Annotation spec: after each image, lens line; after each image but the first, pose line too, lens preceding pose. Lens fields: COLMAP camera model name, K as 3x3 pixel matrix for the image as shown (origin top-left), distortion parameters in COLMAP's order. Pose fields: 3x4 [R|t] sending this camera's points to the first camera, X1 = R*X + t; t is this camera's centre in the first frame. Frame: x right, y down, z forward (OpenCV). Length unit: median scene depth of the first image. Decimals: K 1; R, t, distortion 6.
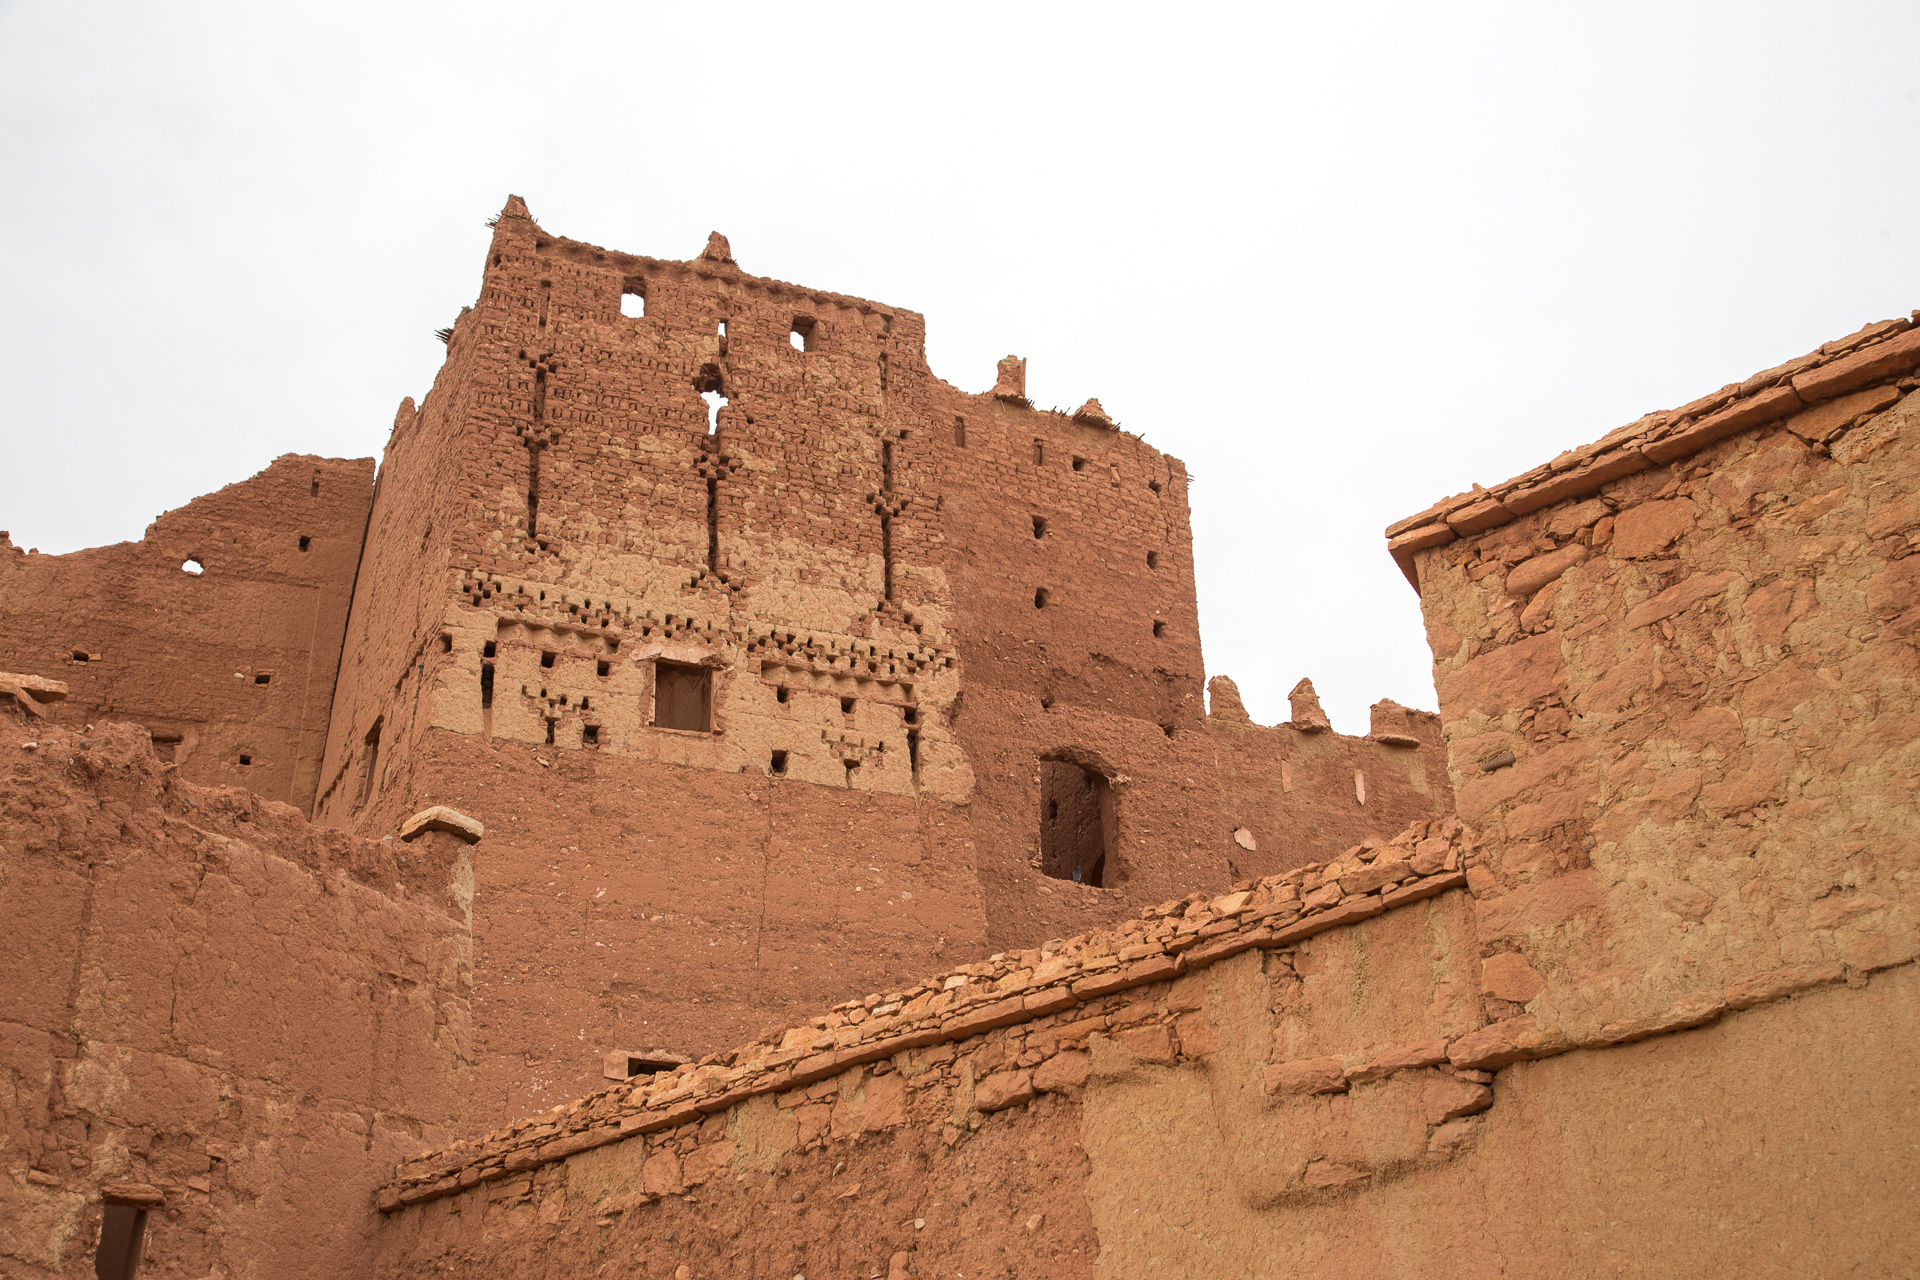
lens RADIAL K [[2332.4, 0, 961.0], [0, 2332.4, 647.2], [0, 0, 1]] dist [0.052295, 0.000000]
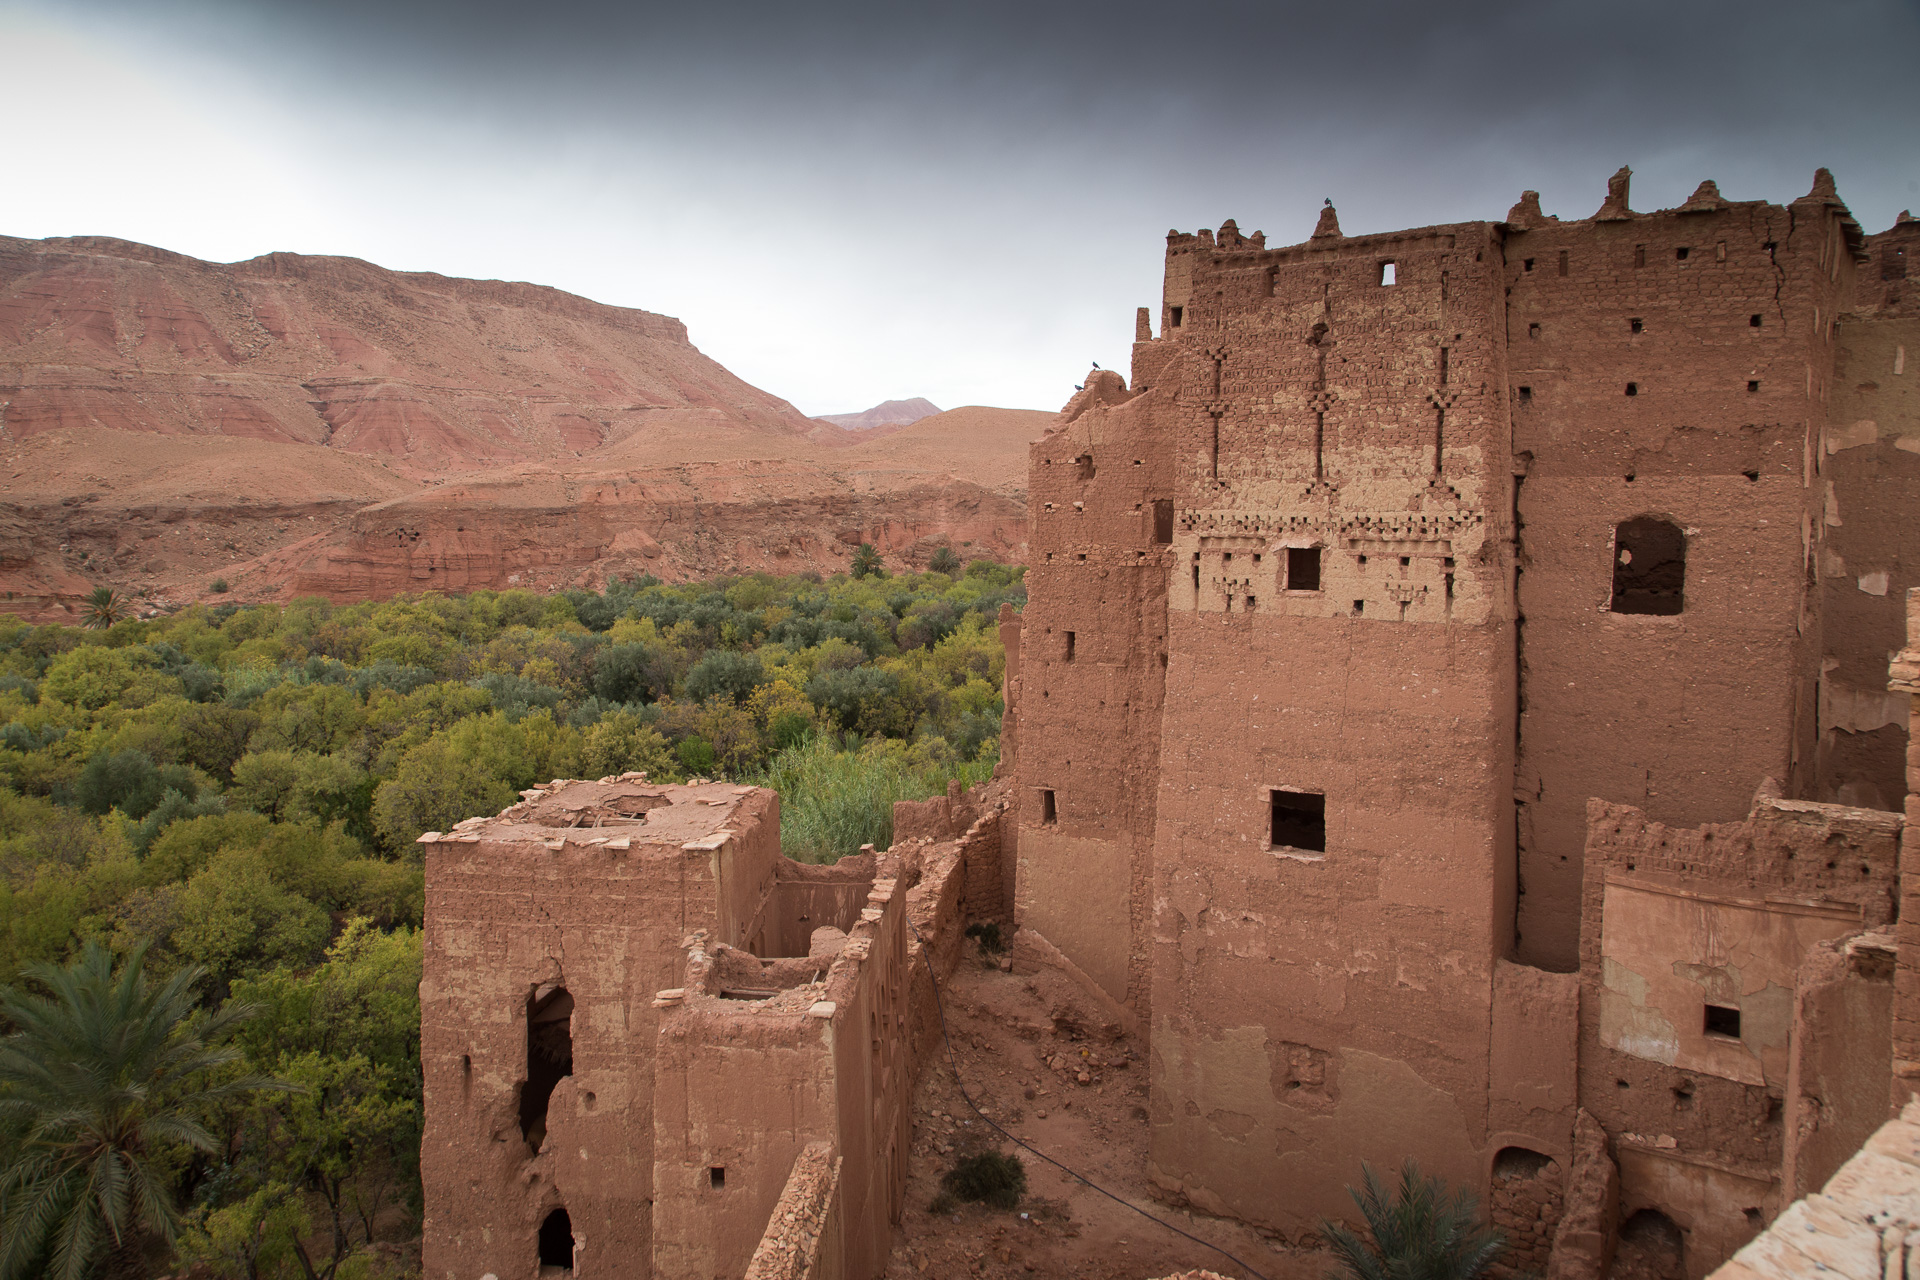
lens RADIAL K [[1324.3, 0, 938.9], [0, 1324.3, 617.1], [0, 0, 1]] dist [0.028708, -0.008531]
pose [[0.543332, 0.103060, -0.833168, 0.527938], [0.403193, 0.838454, 0.366647, -0.396325], [0.736359, -0.535139, 0.414006, 0.359753]]
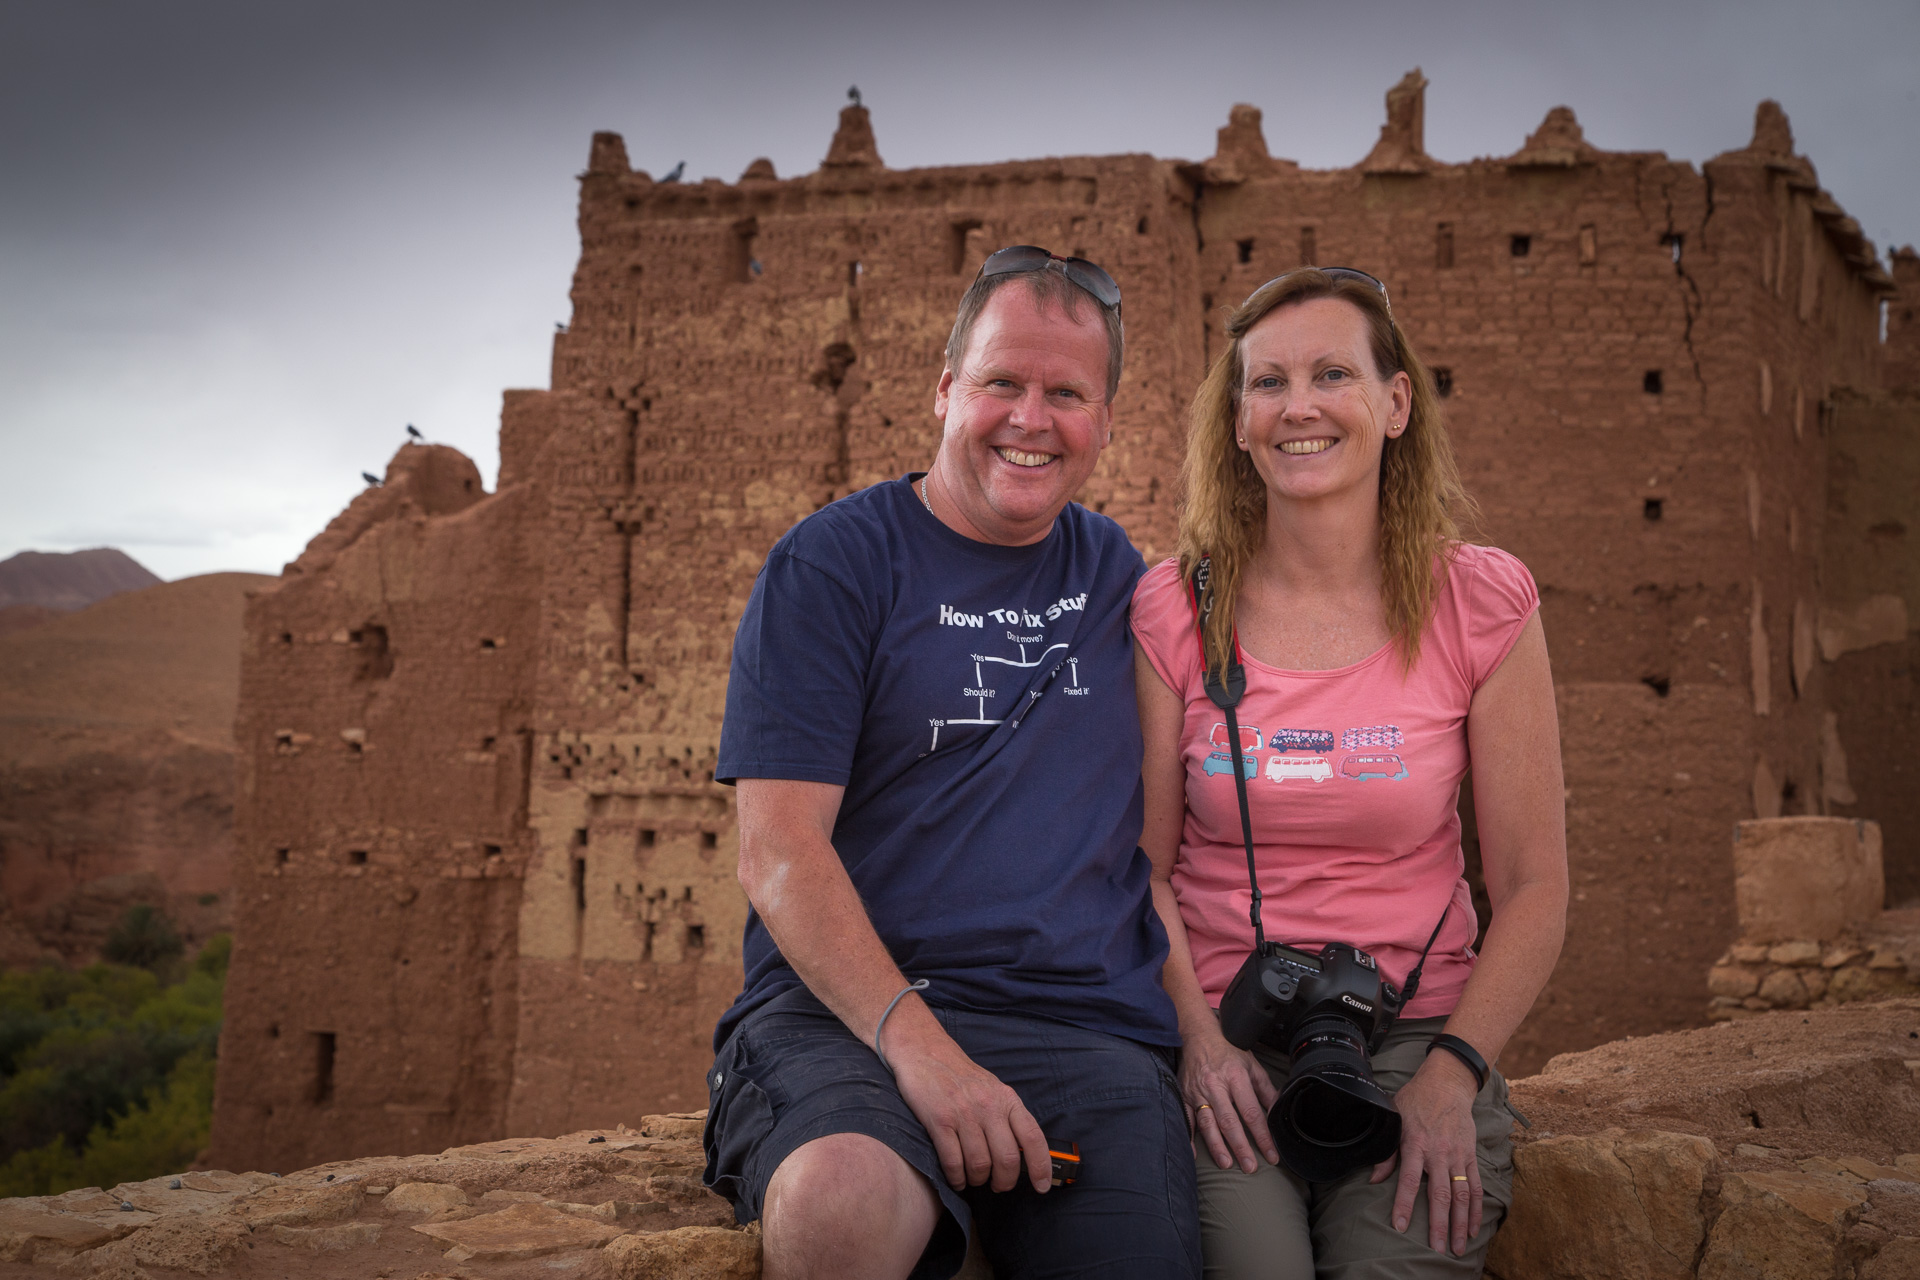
lens RADIAL K [[3081.1, 0, 958.2], [0, 3081.1, 632.9], [0, 0, 1]] dist [0.212028, 0.000000]
pose [[0.734640, 0.006631, -0.678425, 0.597561], [0.297623, 0.895453, 0.331036, -0.361186], [0.609692, -0.445107, 0.655862, 0.362951]]
